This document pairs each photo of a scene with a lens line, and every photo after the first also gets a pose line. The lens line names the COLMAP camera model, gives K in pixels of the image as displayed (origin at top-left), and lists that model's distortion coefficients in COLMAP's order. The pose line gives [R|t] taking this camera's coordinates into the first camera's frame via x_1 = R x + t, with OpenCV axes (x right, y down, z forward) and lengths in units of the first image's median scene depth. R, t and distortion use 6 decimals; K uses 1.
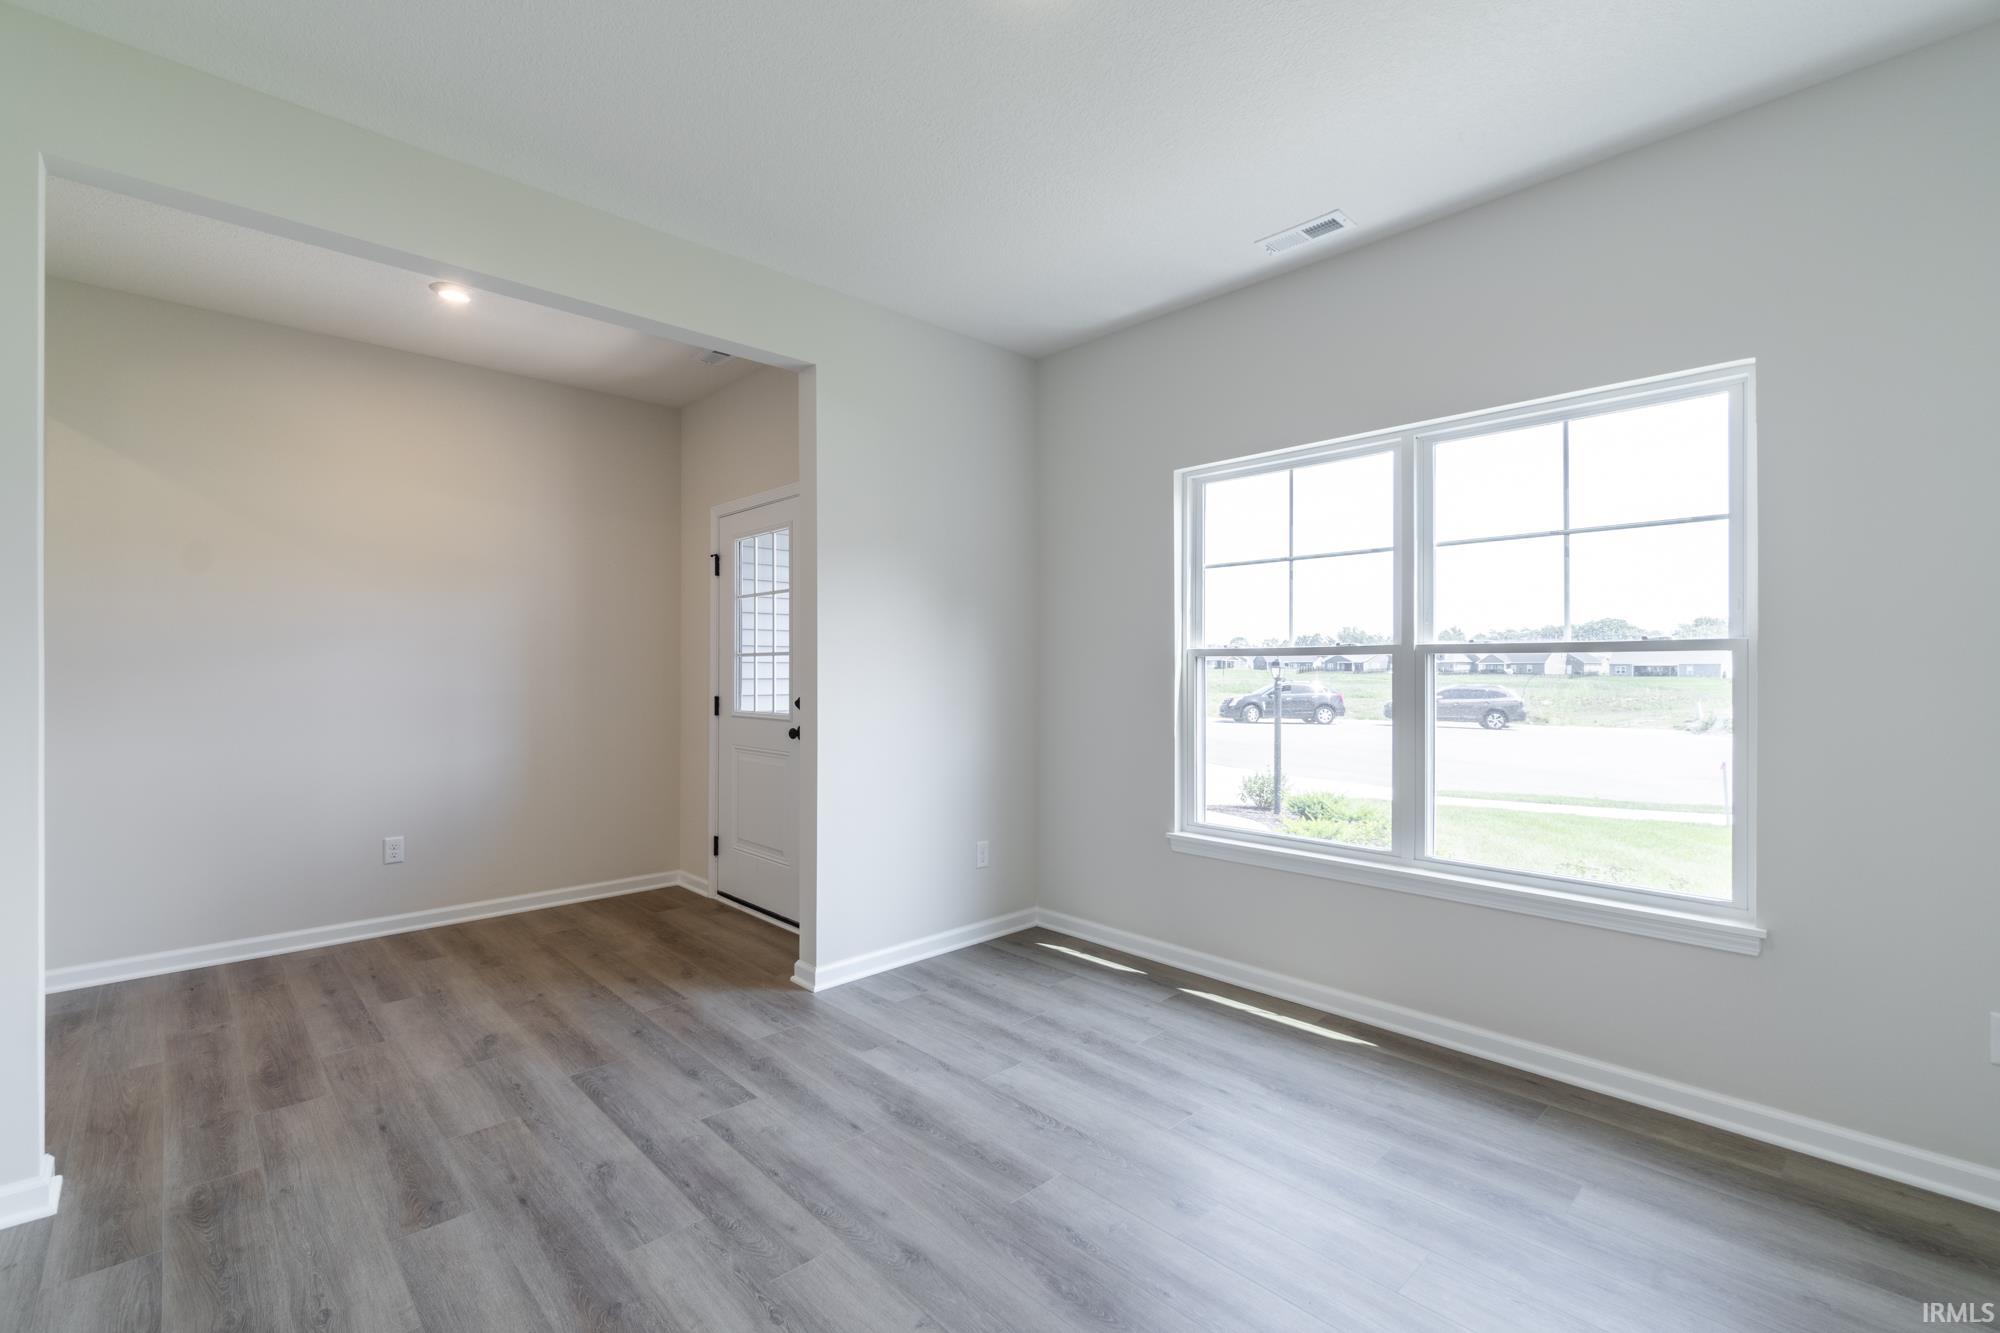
lens RADIAL K [[860.0, 0, 980.4], [0, 860.0, 672.3], [0, 0, 1]] dist [-0.028927, 0.000603]
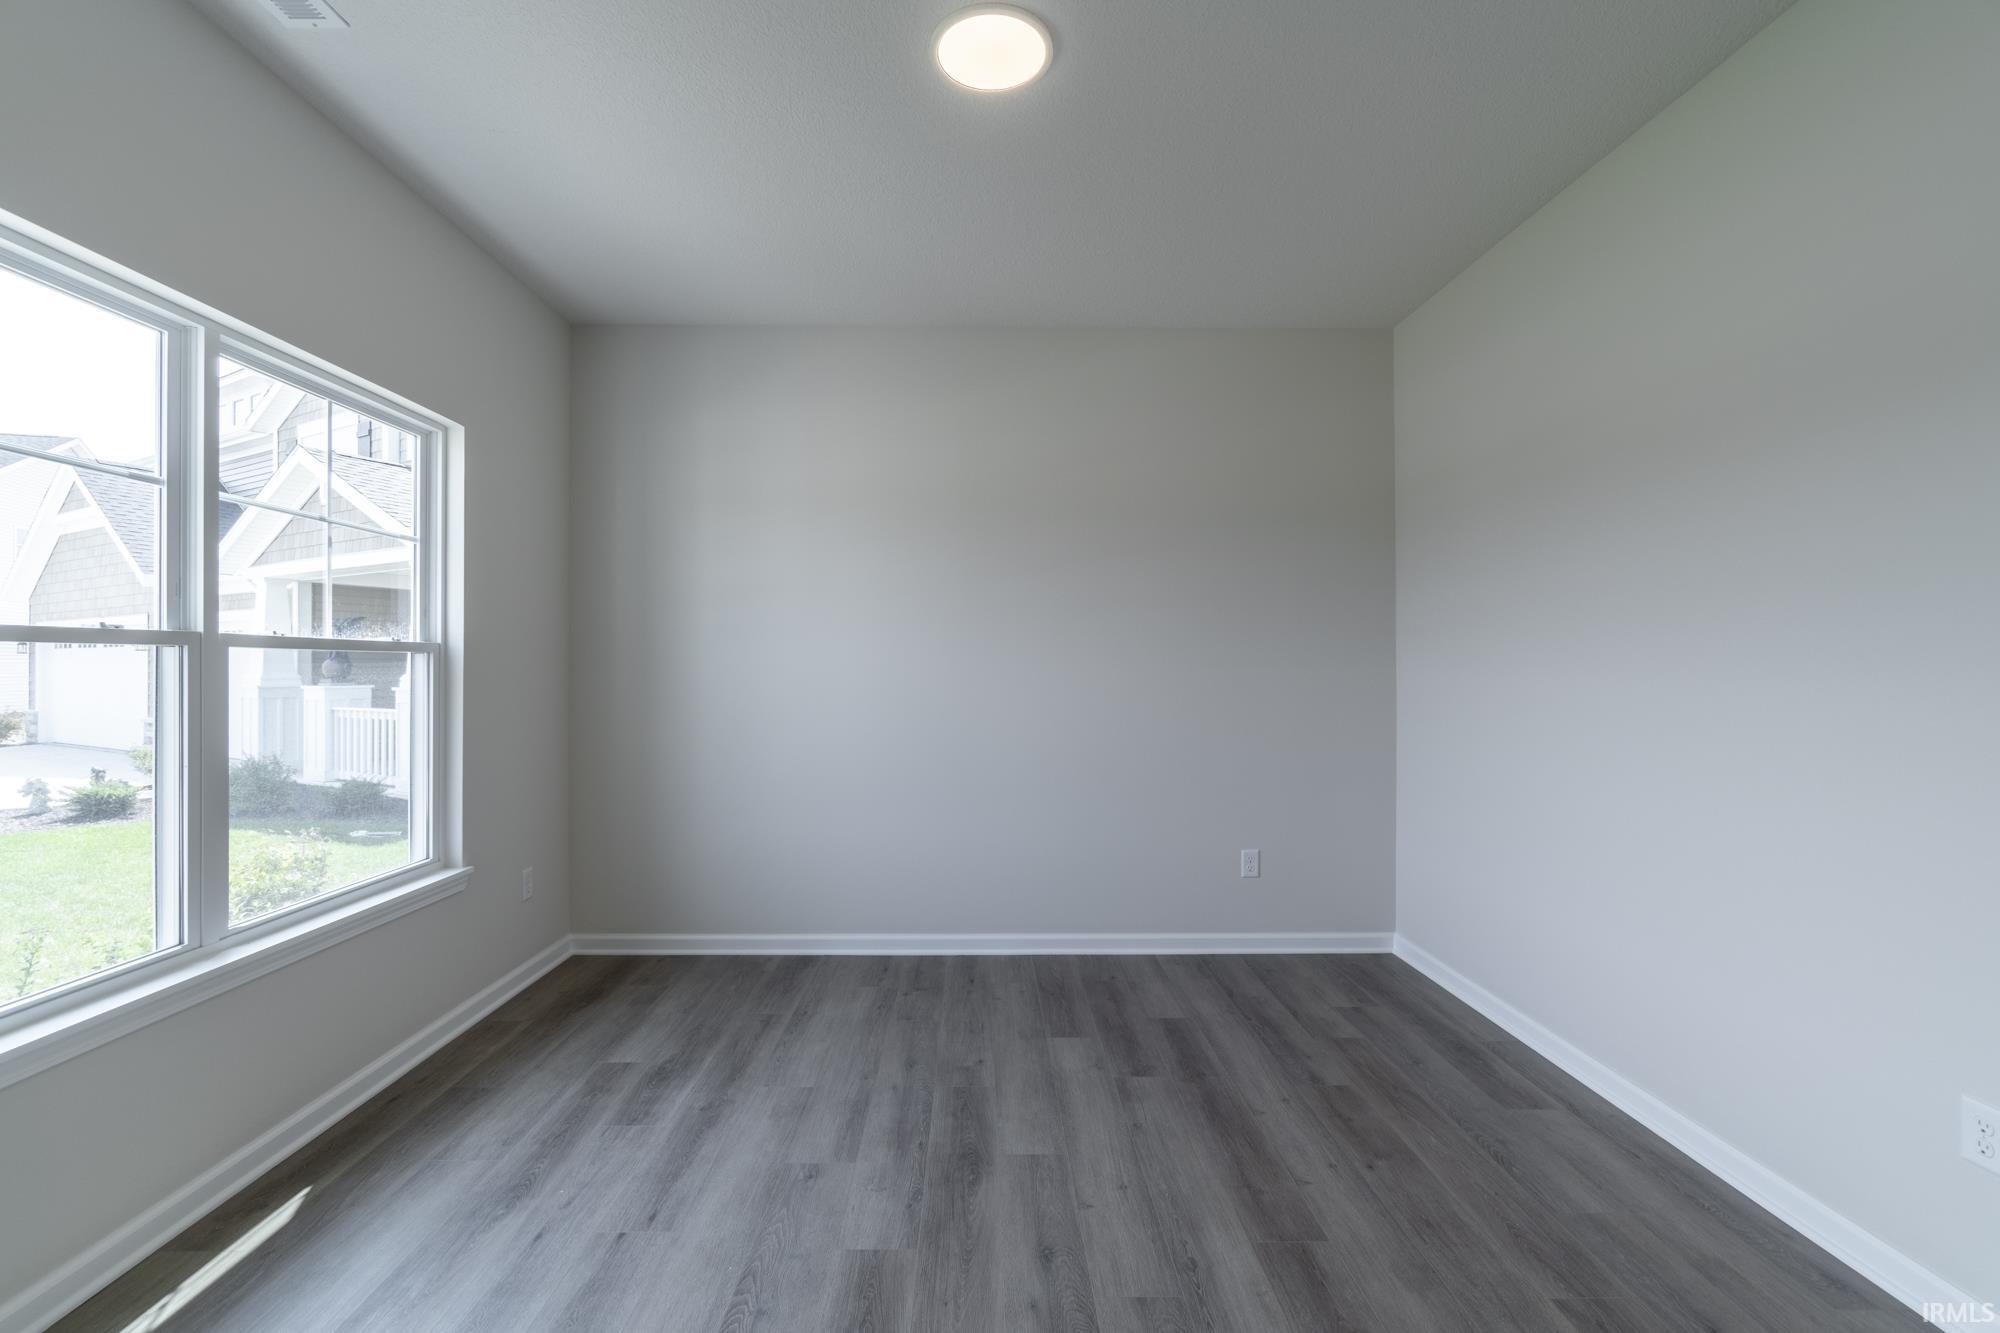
lens RADIAL K [[877.8, 0, 990.9], [0, 877.8, 675.8], [0, 0, 1]] dist [0.000406, 0.000088]
pose [[-0.741815, -0.014247, 0.670453, -0.638121], [-0.003850, 0.999848, 0.016987, -0.017569], [-0.670593, 0.010019, -0.741757, 1.600804]]
